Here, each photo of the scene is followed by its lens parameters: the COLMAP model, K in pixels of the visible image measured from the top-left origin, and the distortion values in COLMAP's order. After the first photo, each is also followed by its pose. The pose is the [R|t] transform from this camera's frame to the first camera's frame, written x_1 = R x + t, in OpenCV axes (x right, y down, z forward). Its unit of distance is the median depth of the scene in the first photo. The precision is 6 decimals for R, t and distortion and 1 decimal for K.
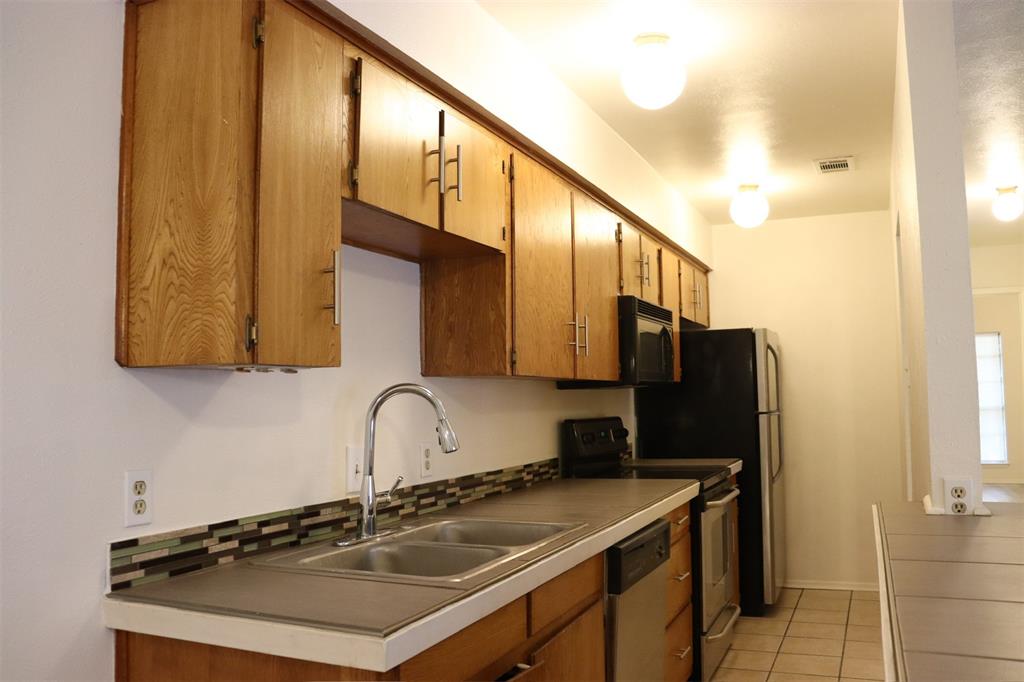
lens RADIAL K [[841.4, 0, 512.9], [0, 841.4, 343.2], [0, 0, 1]] dist [-0.171538, 0.150583]
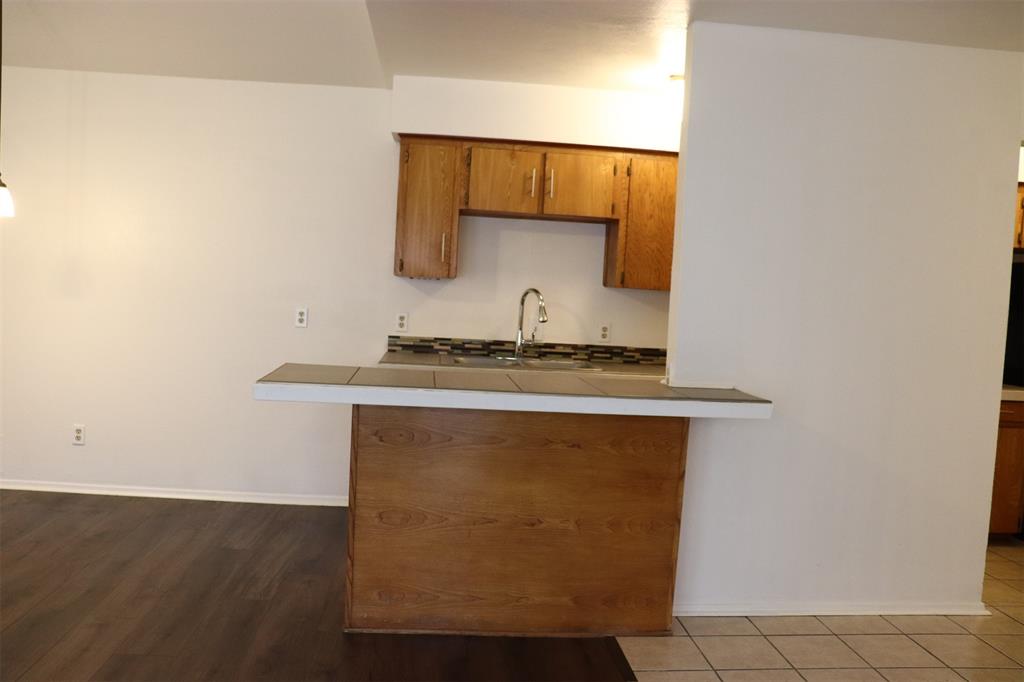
lens RADIAL K [[841.4, 0, 514.7], [0, 841.4, 339.2], [0, 0, 1]] dist [-0.171538, 0.150583]
pose [[0.477403, 0.082974, -0.874758, 1.855270], [-0.003432, 0.995700, 0.092572, -0.019170], [0.878678, -0.041192, 0.475635, -0.043750]]
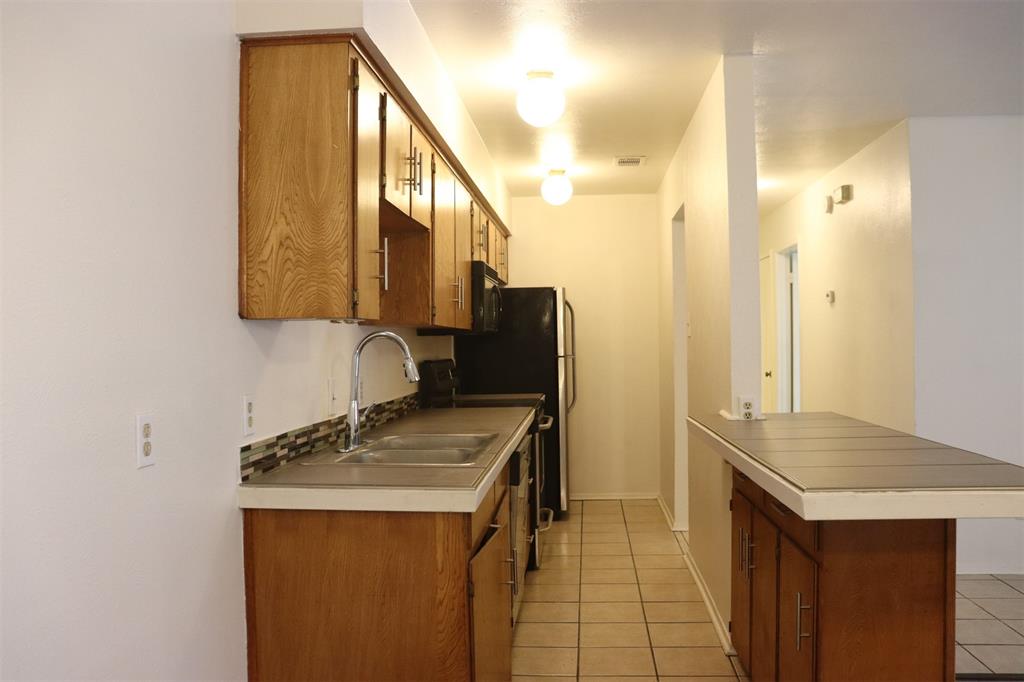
lens RADIAL K [[841.4, 0, 514.0], [0, 841.4, 339.0], [0, 0, 1]] dist [-0.171538, 0.150583]
pose [[0.945274, 0.006444, 0.326213, -0.396776], [-0.025737, 0.998162, 0.054859, -0.019452], [-0.325260, -0.060253, 0.943703, -0.355304]]
